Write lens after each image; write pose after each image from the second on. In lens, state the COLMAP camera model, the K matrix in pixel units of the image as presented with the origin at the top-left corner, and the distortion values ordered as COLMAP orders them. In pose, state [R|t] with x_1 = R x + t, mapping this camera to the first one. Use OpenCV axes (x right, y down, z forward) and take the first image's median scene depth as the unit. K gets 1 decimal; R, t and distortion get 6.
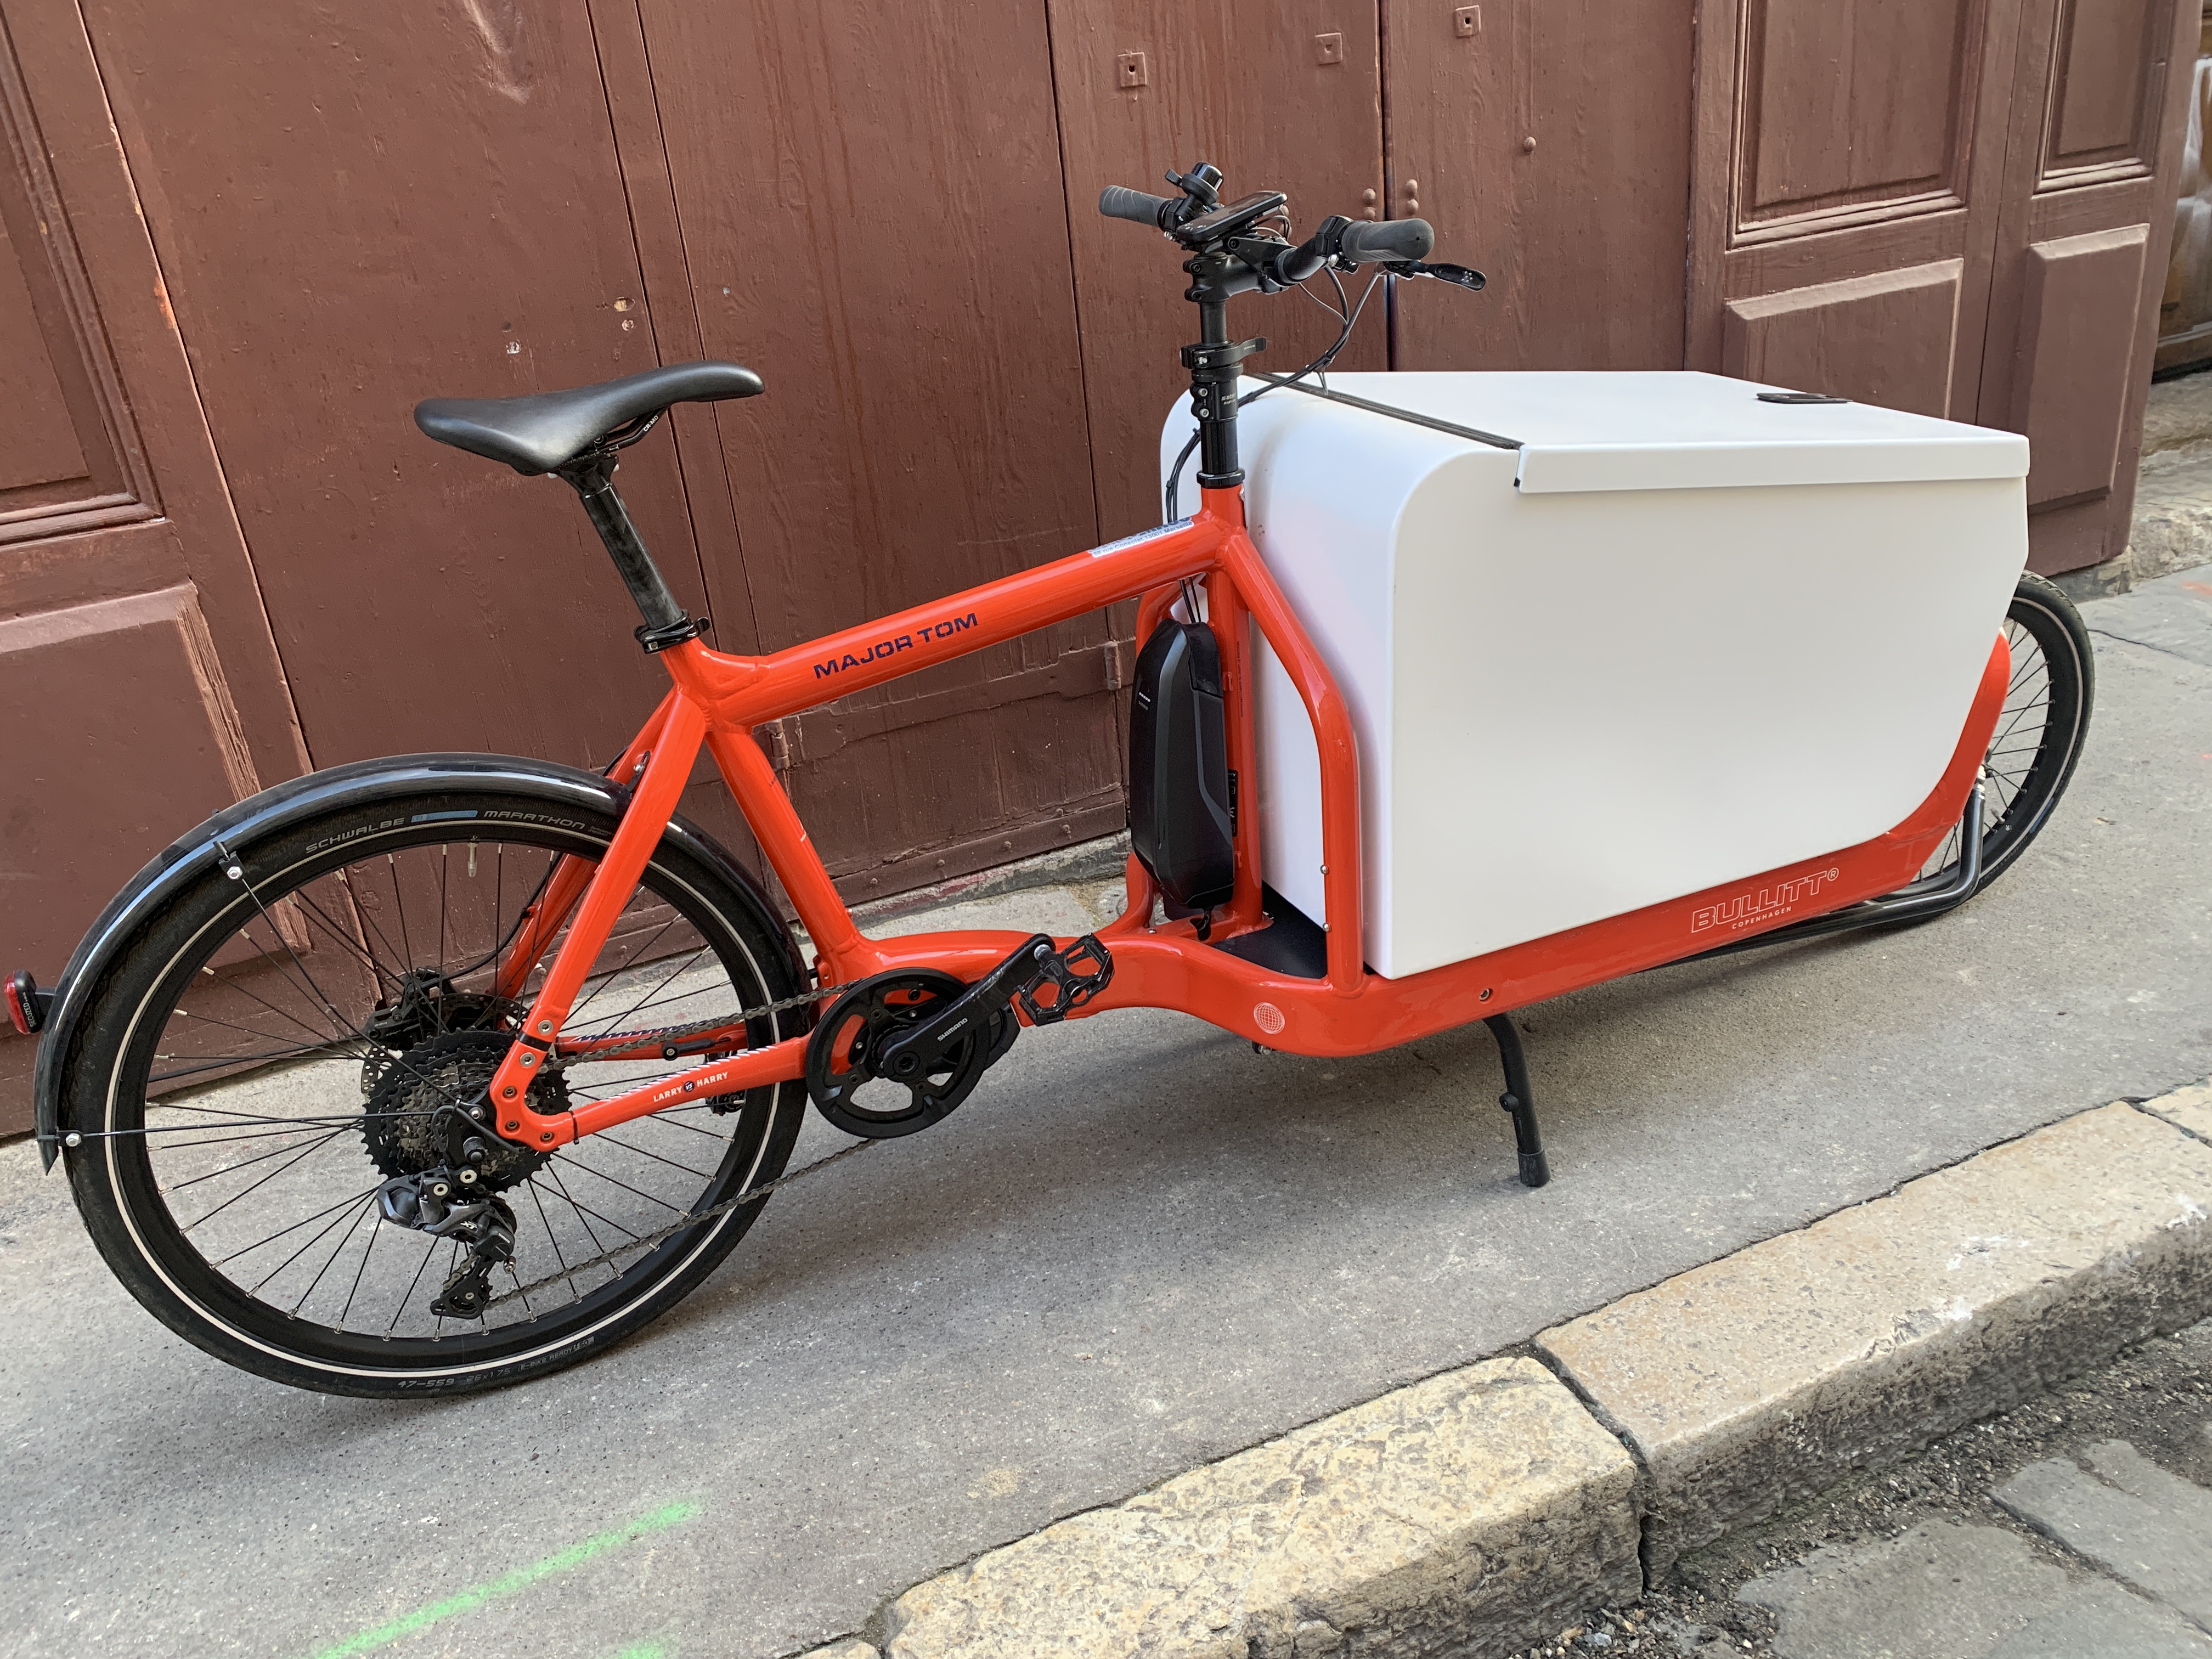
lens RADIAL K [[1693.4, 0, 1106.0], [0, 1693.4, 829.5], [0, 0, 1]] dist [-0.004860, -0.008243]
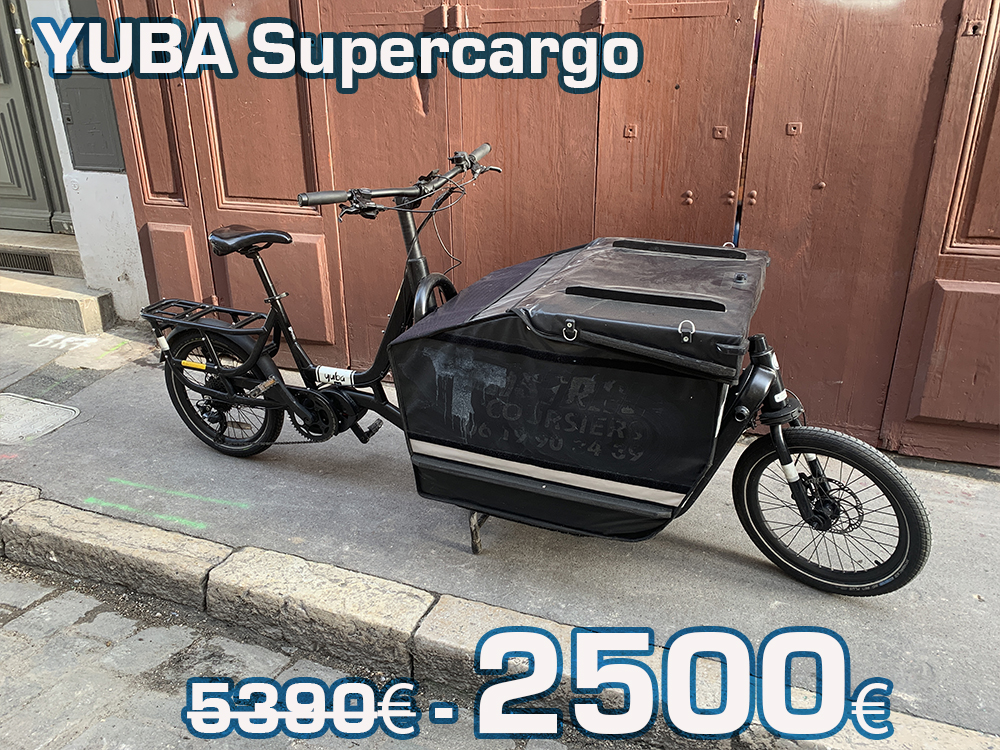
lens RADIAL K [[765.5, 0, 500.0], [0, 765.5, 375.0], [0, 0, 1]] dist [-0.004860, -0.008243]
pose [[0.716380, 0.342740, -0.607724, 0.686993], [-0.340290, 0.932040, 0.124515, -0.169154], [0.609099, 0.117602, 0.784326, -0.003483]]
